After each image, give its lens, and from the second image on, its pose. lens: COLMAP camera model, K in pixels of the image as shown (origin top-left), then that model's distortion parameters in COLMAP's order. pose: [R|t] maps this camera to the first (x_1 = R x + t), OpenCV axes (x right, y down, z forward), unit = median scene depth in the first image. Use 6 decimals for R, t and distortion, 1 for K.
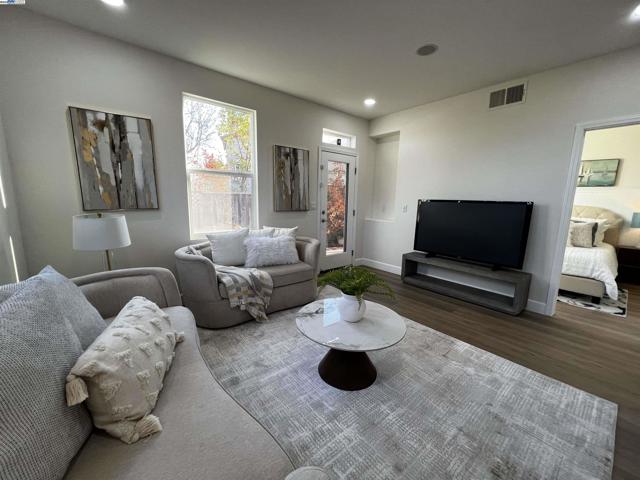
lens RADIAL K [[254.3, 0, 320.5], [0, 254.3, 237.9], [0, 0, 1]] dist [-0.004292, 0.000193]
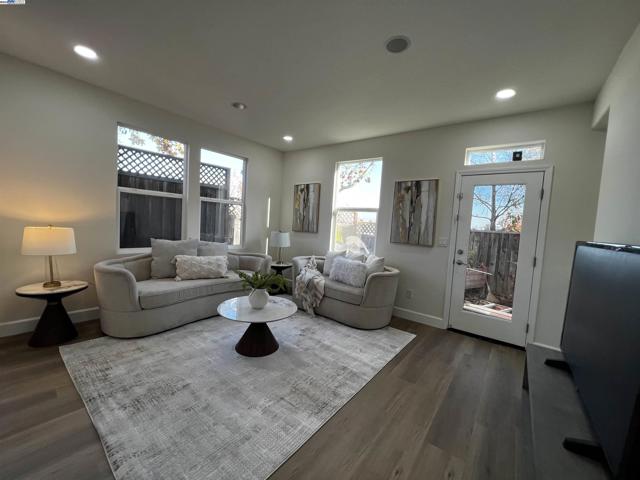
lens RADIAL K [[254.3, 0, 318.3], [0, 254.3, 238.2], [0, 0, 1]] dist [-0.004292, 0.000193]
pose [[0.222879, 0.045713, -0.973774, 1.024925], [-0.213403, 0.976960, -0.002981, -0.072517], [0.951201, 0.208471, 0.227499, 0.619427]]
